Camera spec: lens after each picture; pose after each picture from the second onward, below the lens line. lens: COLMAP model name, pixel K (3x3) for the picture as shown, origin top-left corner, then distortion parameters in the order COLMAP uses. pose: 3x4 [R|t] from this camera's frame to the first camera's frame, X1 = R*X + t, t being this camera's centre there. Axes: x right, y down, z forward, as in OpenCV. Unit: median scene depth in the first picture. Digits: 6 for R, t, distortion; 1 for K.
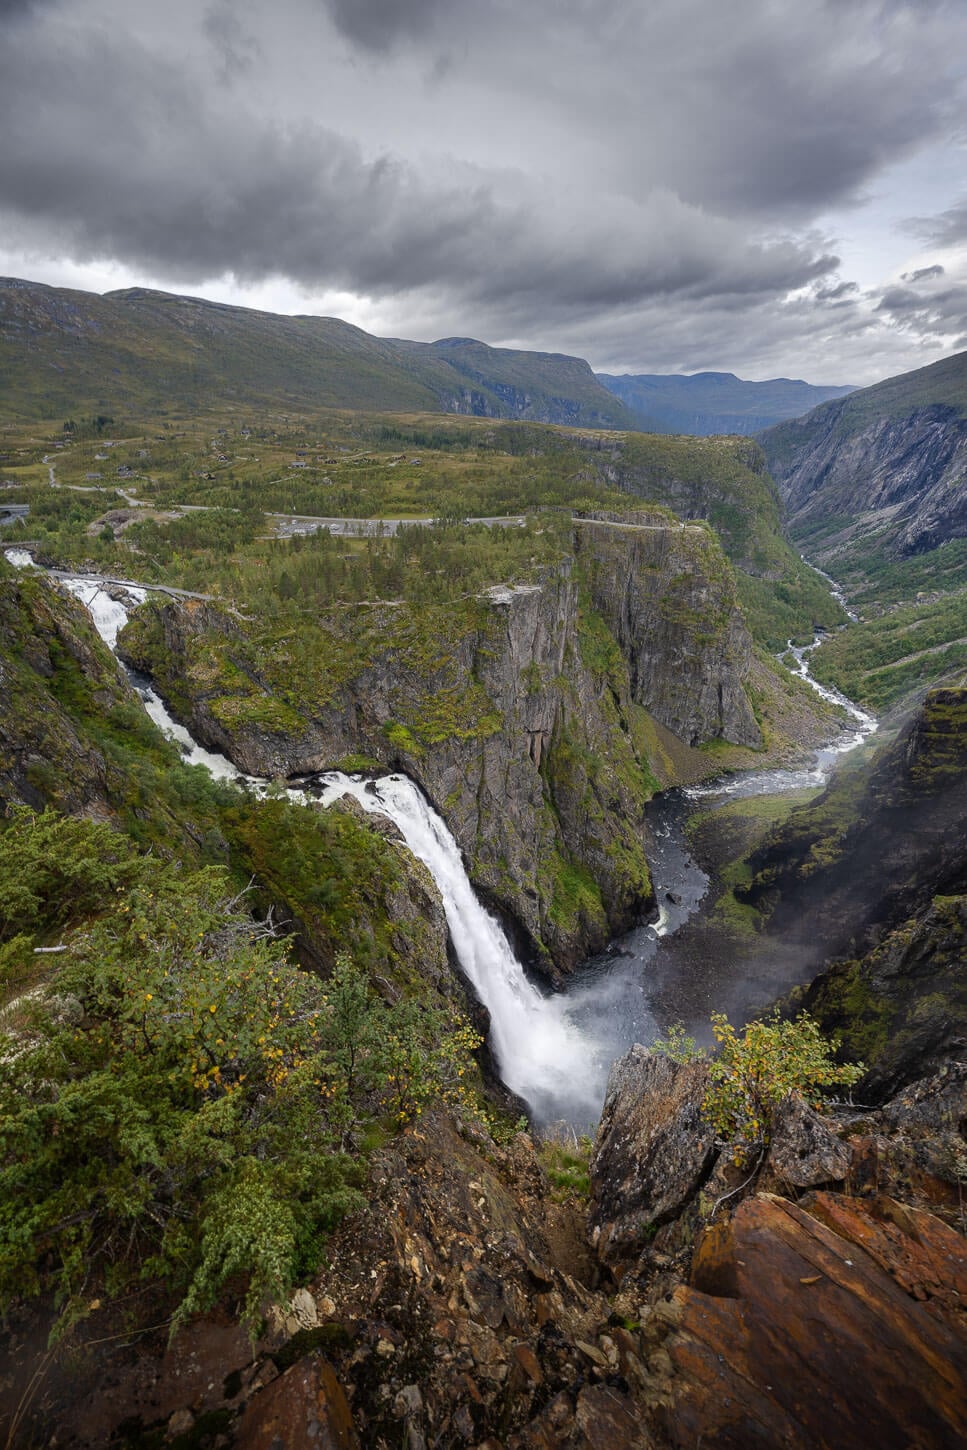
lens RADIAL K [[578.2, 0, 487.3], [0, 578.2, 730.7], [0, 0, 1]] dist [-0.000218, 0.000138]
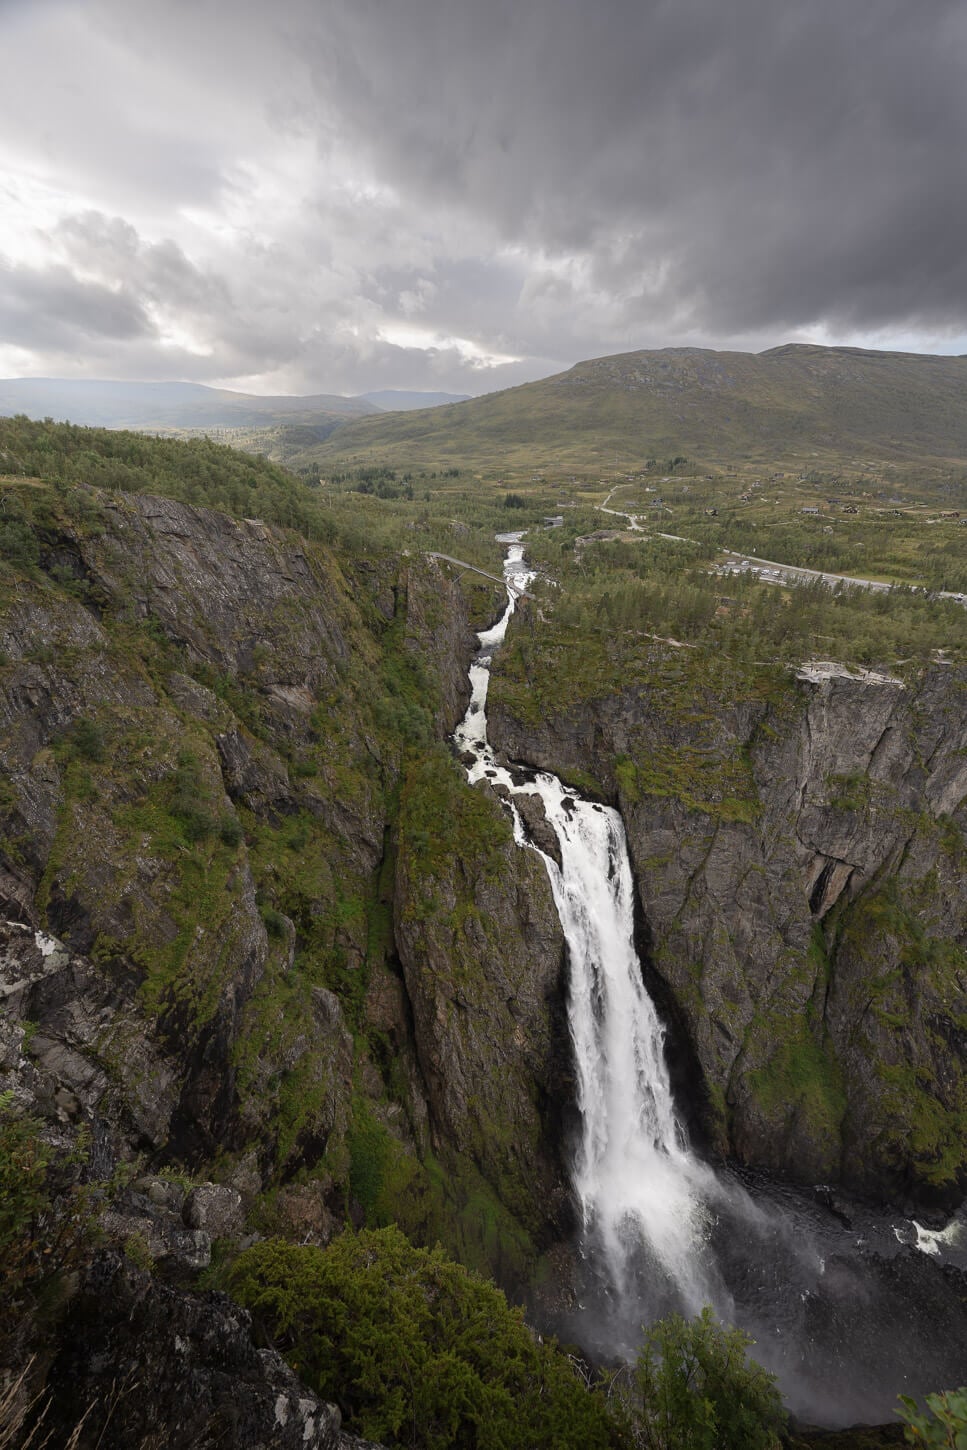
lens RADIAL K [[578.2, 0, 487.3], [0, 578.2, 730.7], [0, 0, 1]] dist [-0.000218, 0.000138]
pose [[0.620428, 0.357943, -0.697815, 0.283429], [-0.401637, 0.909253, 0.109304, -0.053940], [0.673615, 0.212453, 0.707889, 0.114558]]
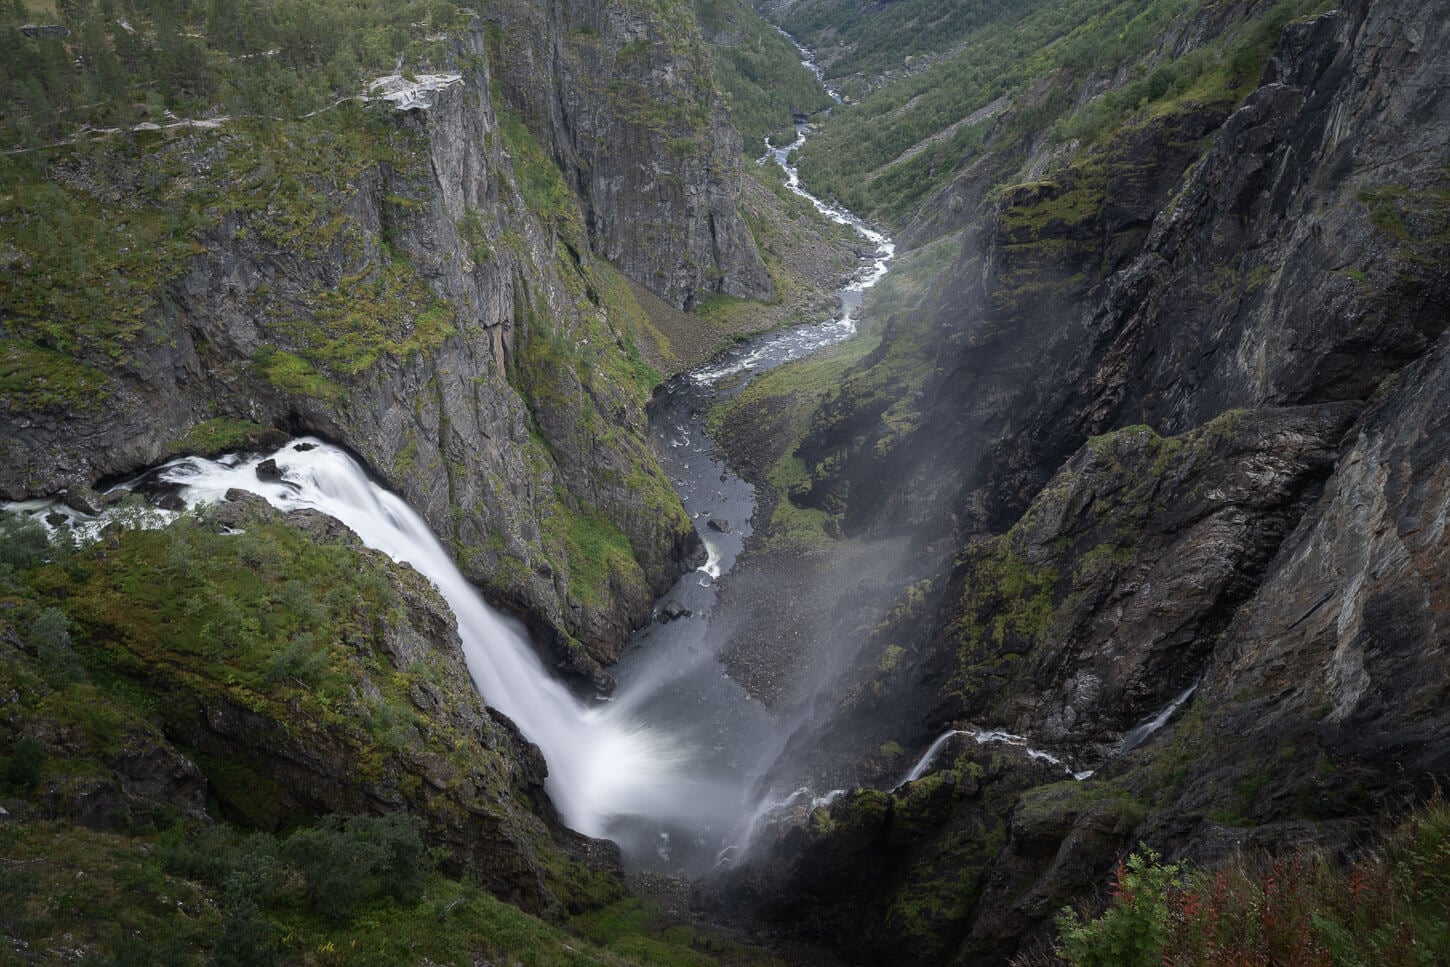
lens RADIAL K [[870.3, 0, 729.1], [0, 870.3, 493.8], [0, 0, 1]] dist [-0.000031, 0.000287]
pose [[0.890184, -0.239255, 0.387724, -0.101366], [0.152546, 0.958416, 0.241181, -0.012508], [-0.429304, -0.155550, 0.889664, 0.032426]]
